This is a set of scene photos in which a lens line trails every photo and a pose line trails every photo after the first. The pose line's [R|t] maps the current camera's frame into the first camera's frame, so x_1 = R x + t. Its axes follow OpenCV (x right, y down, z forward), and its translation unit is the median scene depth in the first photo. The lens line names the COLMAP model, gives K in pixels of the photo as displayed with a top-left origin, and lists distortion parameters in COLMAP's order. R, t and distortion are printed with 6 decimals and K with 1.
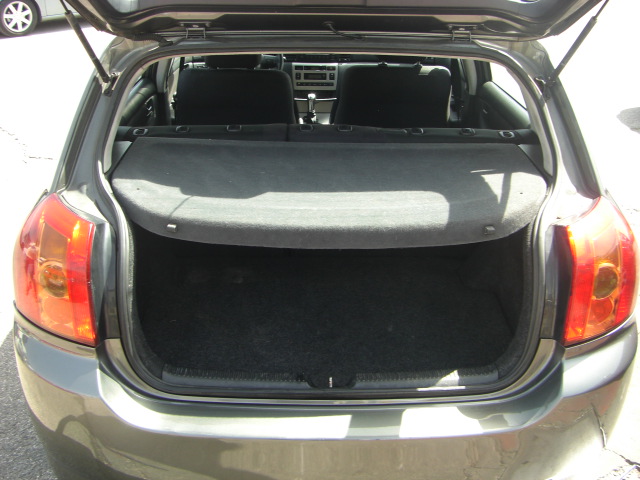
lens RADIAL K [[722.9, 0, 313.2], [0, 722.9, 213.5], [0, 0, 1]] dist [-0.184405, 0.140673]
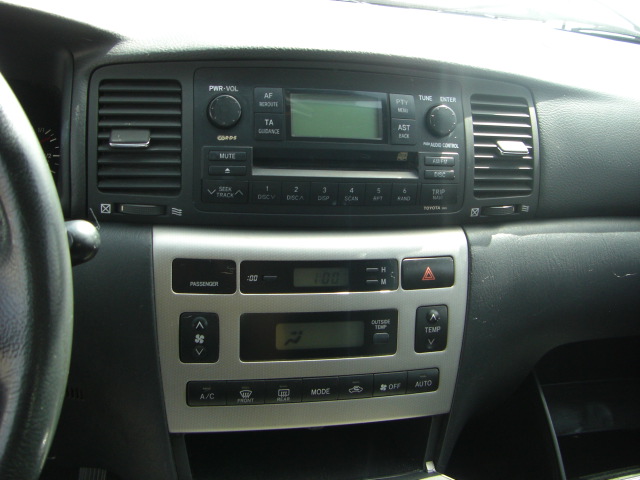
lens RADIAL K [[722.9, 0, 313.2], [0, 722.9, 213.5], [0, 0, 1]] dist [-0.184405, 0.140673]
pose [[0.974362, -0.002188, 0.224975, -0.030198], [0.008358, 0.999615, -0.026476, -0.210651], [-0.224831, 0.027677, 0.974005, 0.863726]]
